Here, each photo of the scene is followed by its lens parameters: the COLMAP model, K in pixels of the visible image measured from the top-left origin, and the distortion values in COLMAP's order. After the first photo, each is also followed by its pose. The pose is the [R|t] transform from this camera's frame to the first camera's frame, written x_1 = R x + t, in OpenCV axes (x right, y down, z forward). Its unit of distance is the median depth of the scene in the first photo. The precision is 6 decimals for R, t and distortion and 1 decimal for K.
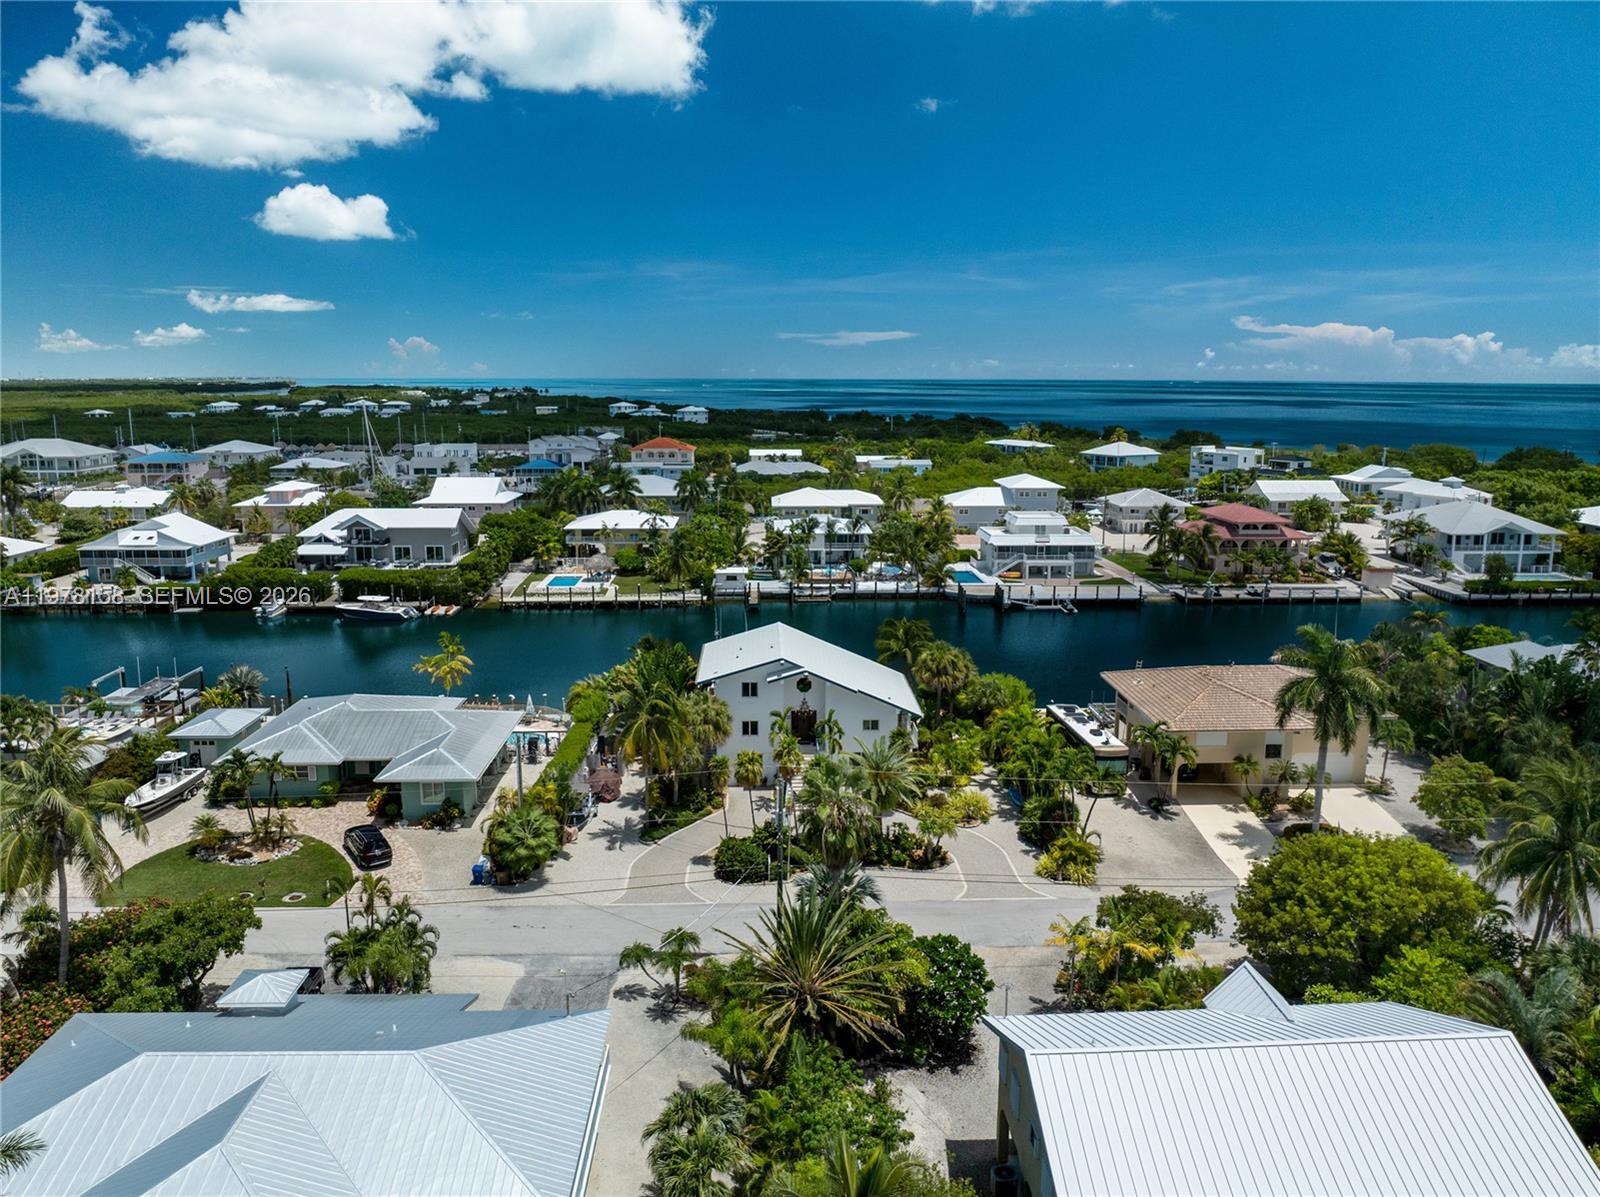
lens RADIAL K [[1101.8, 0, 800.0], [0, 1101.8, 598.5], [0, 0, 1]] dist [0.004698, -0.063775]
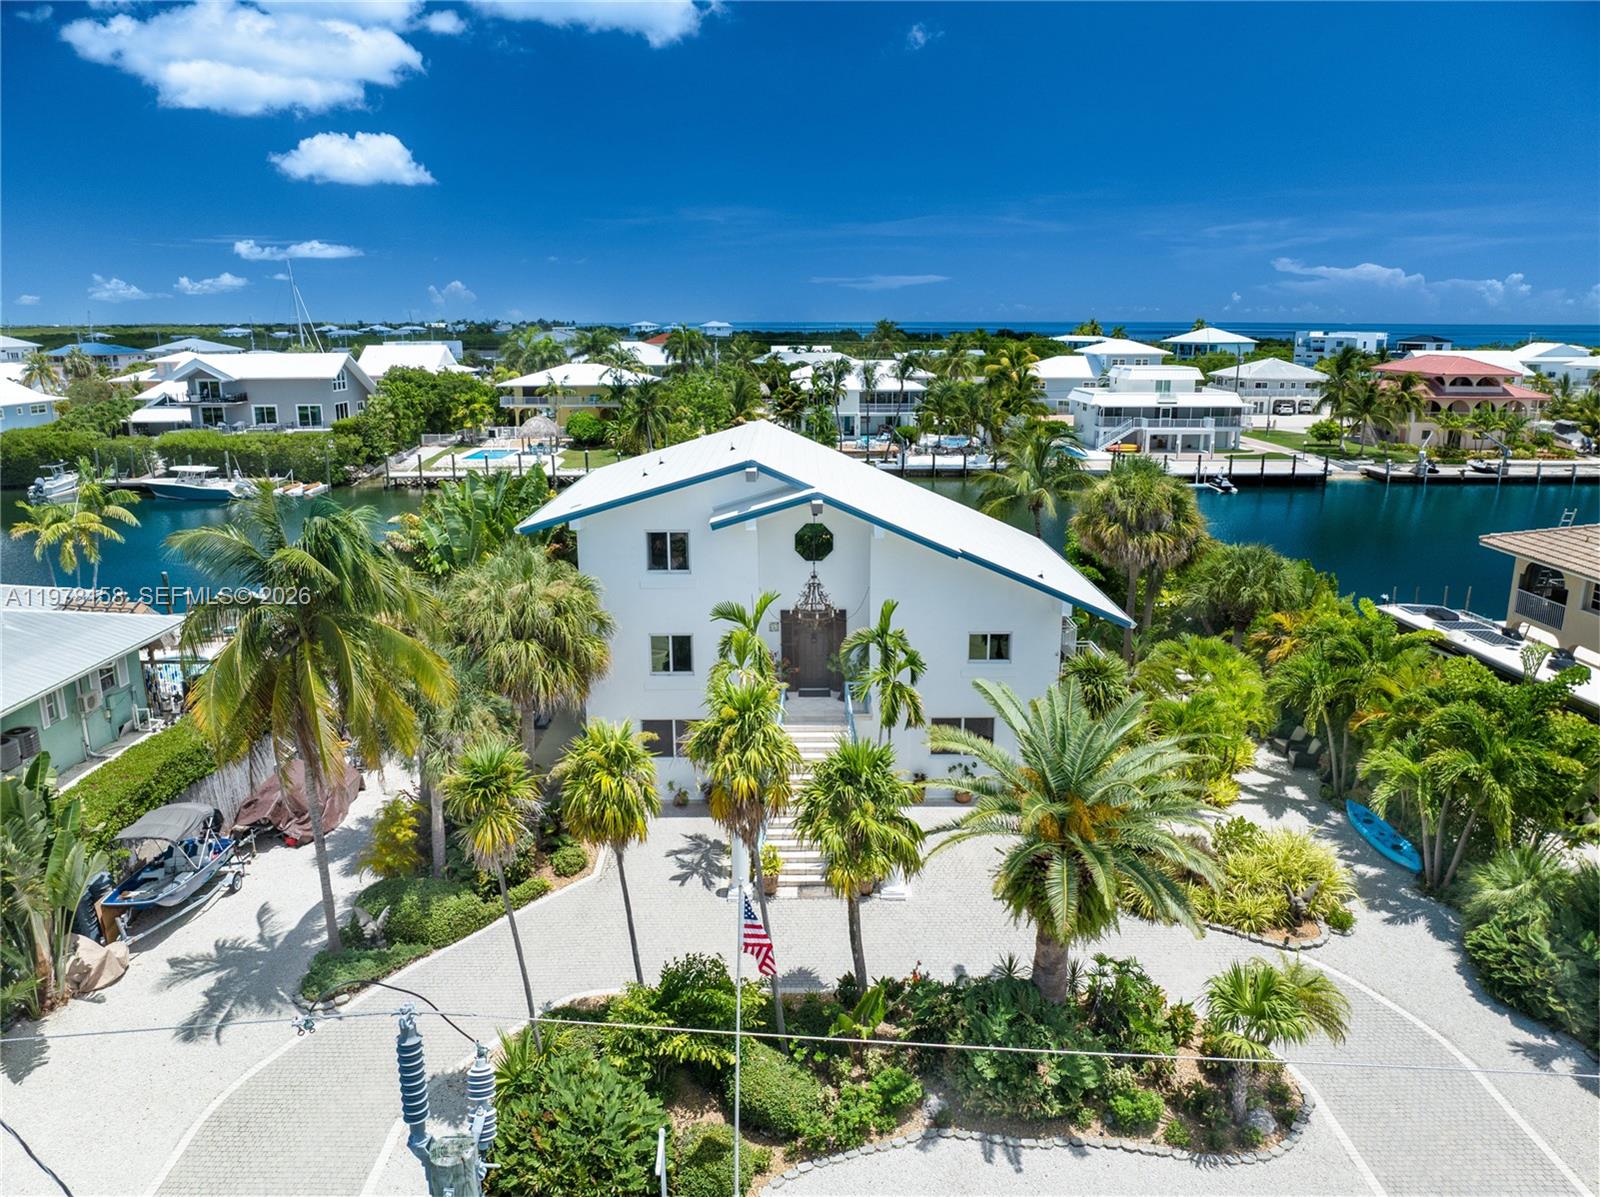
lens RADIAL K [[1101.8, 0, 800.0], [0, 1101.8, 598.5], [0, 0, 1]] dist [0.004698, -0.063775]
pose [[0.999597, 0.002222, -0.028301, 0.004557], [-0.000623, 0.998410, 0.056367, 0.036757], [0.028382, -0.056327, 0.998009, 0.296932]]
